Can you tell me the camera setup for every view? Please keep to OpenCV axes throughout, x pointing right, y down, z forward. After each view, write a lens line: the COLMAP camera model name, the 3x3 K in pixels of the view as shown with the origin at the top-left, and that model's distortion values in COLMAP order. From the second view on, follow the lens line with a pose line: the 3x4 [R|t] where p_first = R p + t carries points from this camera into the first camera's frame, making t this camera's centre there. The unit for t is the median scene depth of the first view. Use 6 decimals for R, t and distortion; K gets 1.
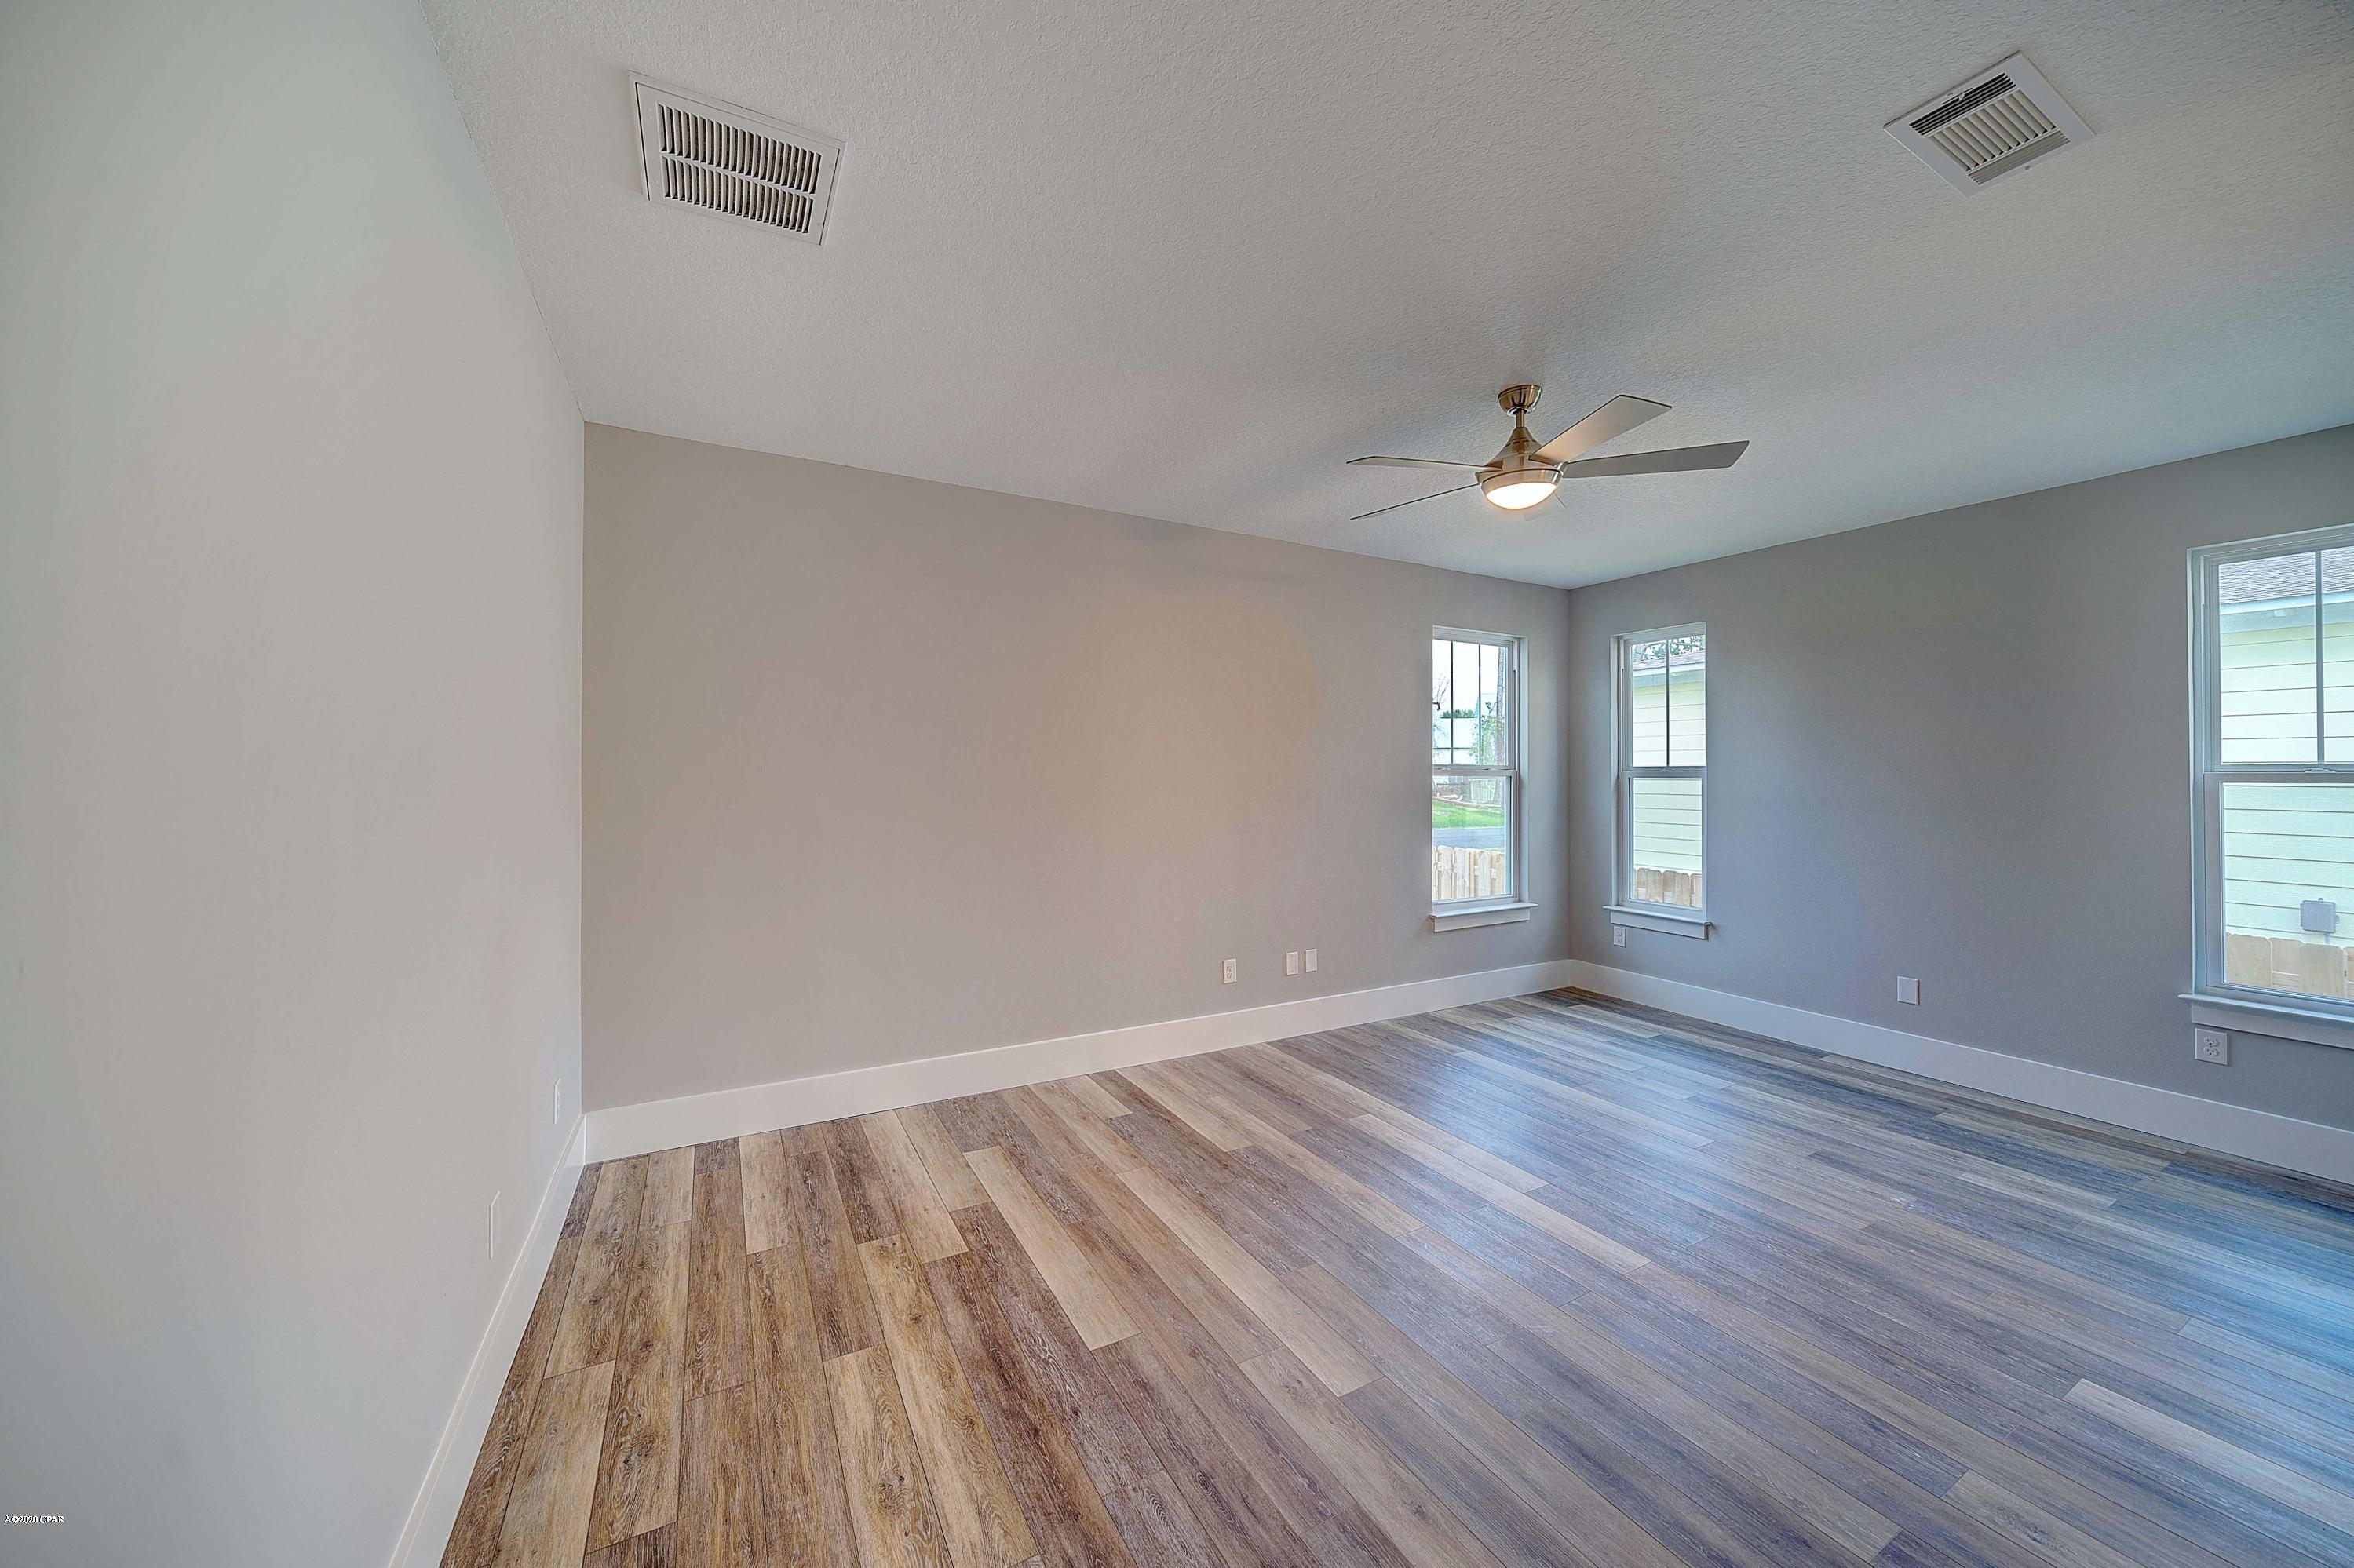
lens RADIAL K [[821.8, 0, 1190.5], [0, 821.8, 795.3], [0, 0, 1]] dist [-0.002097, 0.000217]
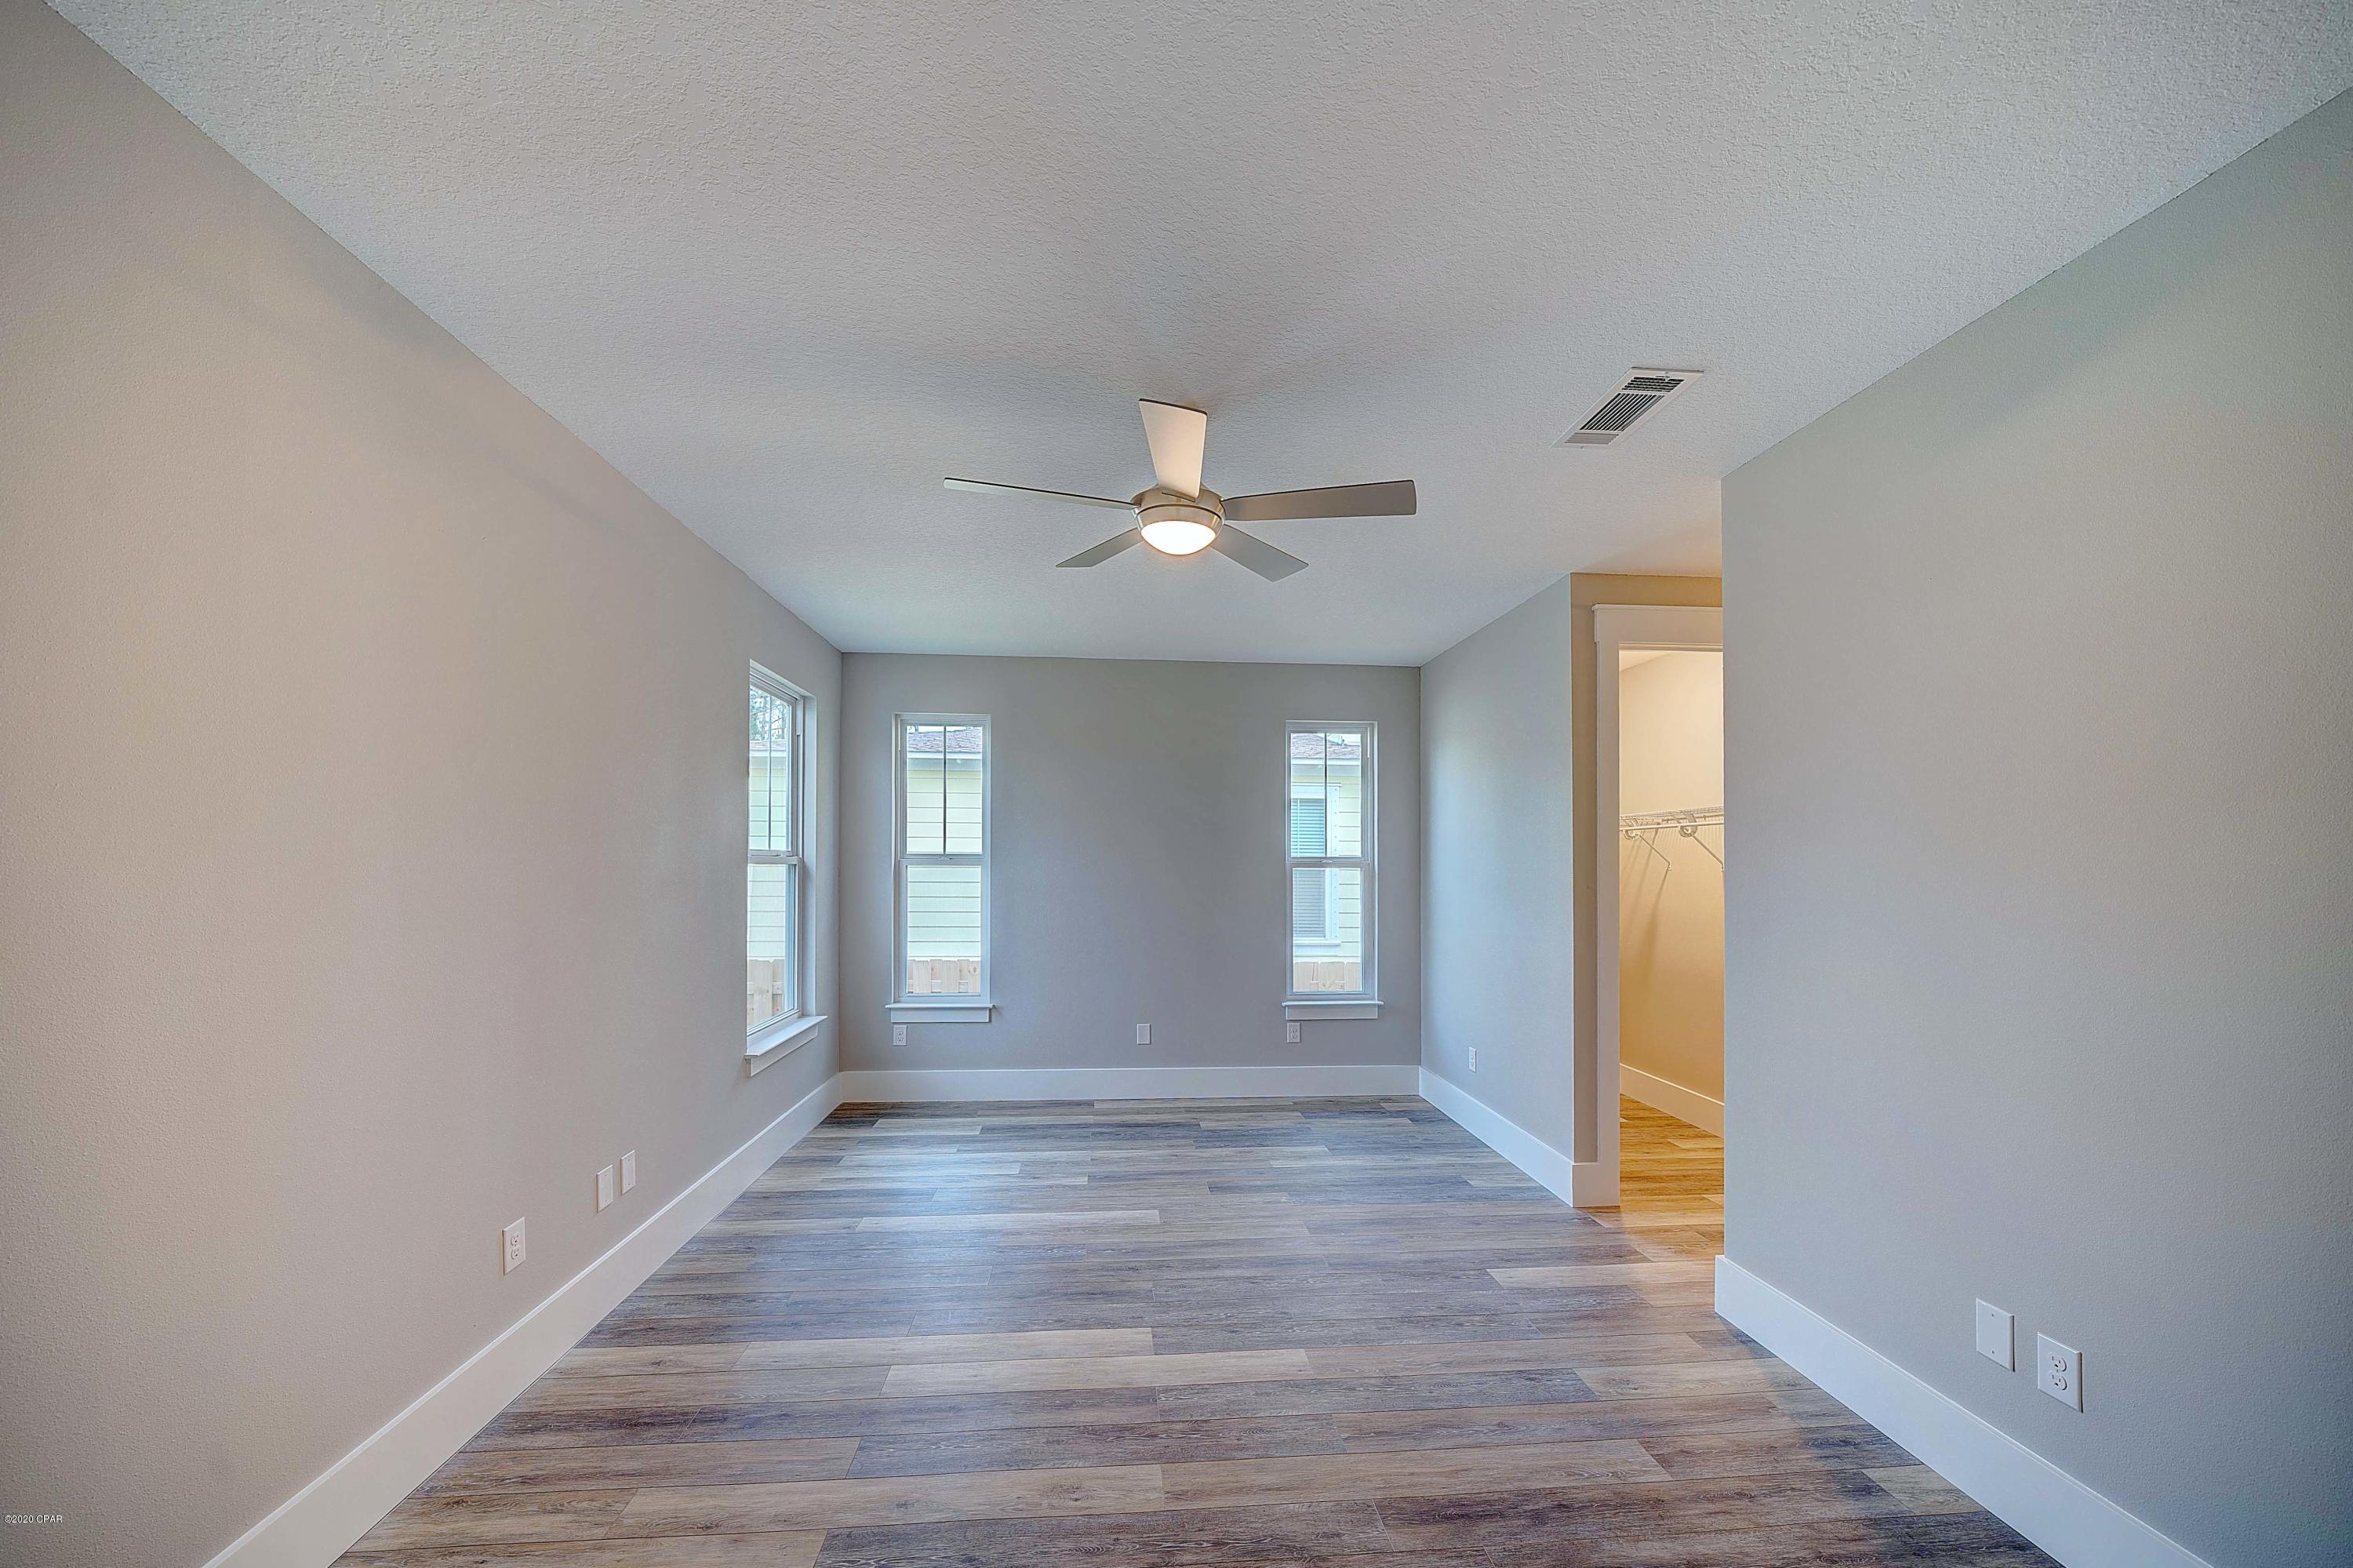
lens RADIAL K [[821.5, 0, 1166.3], [0, 821.5, 867.0], [0, 0, 1]] dist [-0.002097, 0.000217]
pose [[0.433354, -0.005301, 0.901208, -0.233035], [0.020666, 0.999778, -0.004057, -0.011546], [-0.900987, 0.020383, 0.433367, 0.398729]]
